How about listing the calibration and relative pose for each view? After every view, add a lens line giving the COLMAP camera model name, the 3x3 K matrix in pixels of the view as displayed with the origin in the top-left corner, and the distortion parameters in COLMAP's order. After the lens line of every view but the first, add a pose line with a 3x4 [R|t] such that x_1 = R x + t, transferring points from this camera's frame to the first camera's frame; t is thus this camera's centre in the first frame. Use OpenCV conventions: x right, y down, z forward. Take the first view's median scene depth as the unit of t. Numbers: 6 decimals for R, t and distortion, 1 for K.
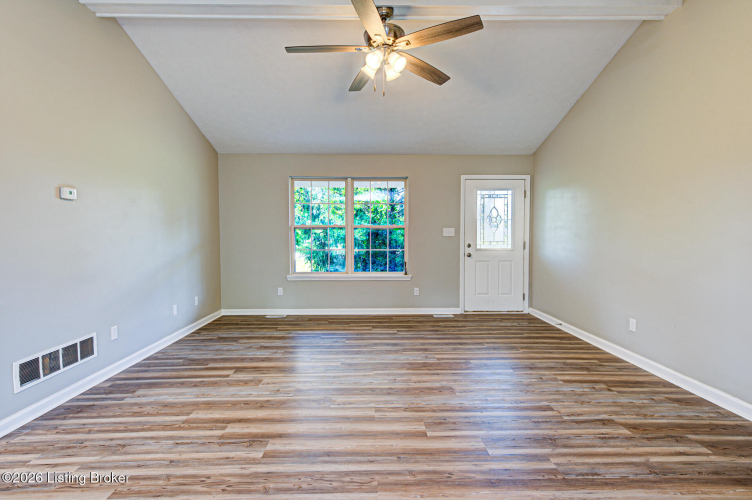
lens RADIAL K [[345.7, 0, 375.3], [0, 345.7, 248.7], [0, 0, 1]] dist [0.002800, 0.000690]
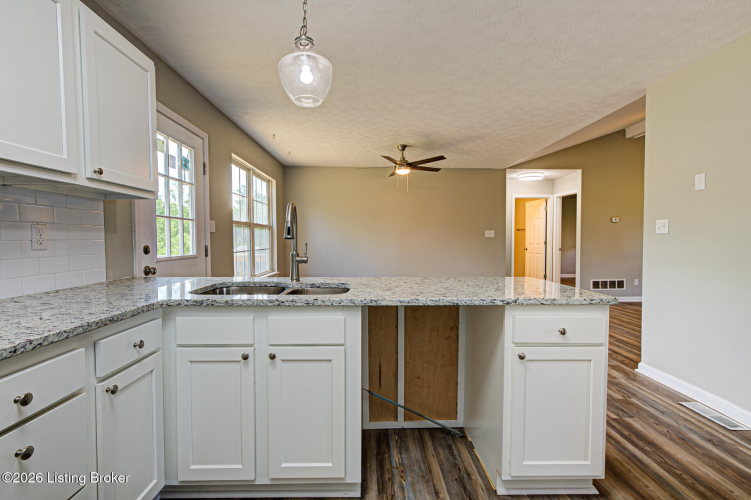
lens RADIAL K [[345.3, 0, 374.8], [0, 345.3, 248.7], [0, 0, 1]] dist [0.002800, 0.000690]
pose [[0.009975, 0.032666, -0.999417, 1.677567], [-0.031452, 0.998982, 0.032338, 0.023486], [0.999455, 0.031111, 0.010993, -0.789428]]
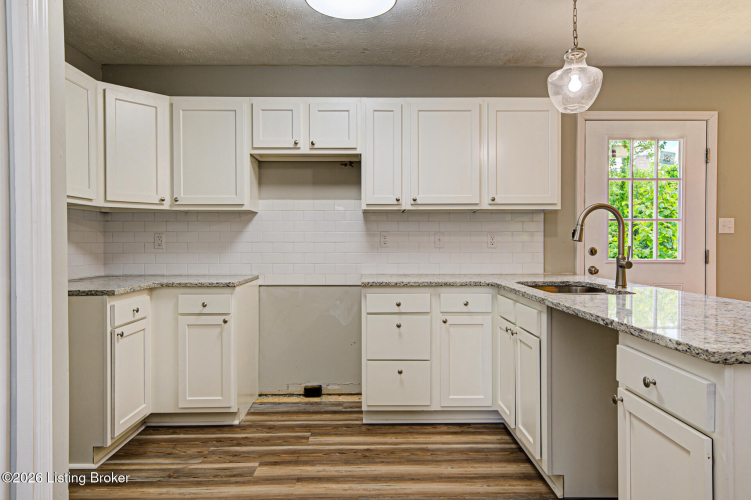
lens RADIAL K [[470.6, 0, 363.0], [0, 470.6, 248.2], [0, 0, 1]] dist [0.003496, 0.000298]
pose [[-0.999941, 0.002742, 0.010472, 1.407260], [0.003194, 0.999055, 0.043353, 0.002599], [-0.010343, 0.043384, -0.999005, 0.048922]]
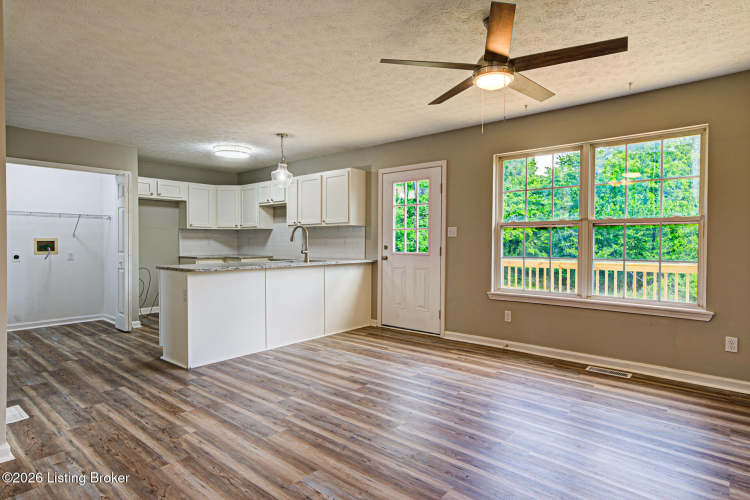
lens RADIAL K [[412.8, 0, 370.6], [0, 412.8, 249.1], [0, 0, 1]] dist [0.005558, 0.001711]
pose [[-0.742102, -0.010057, 0.670211, -0.743546], [0.019233, 0.999156, 0.036289, 0.002641], [-0.670011, 0.039821, -0.741283, 0.322683]]
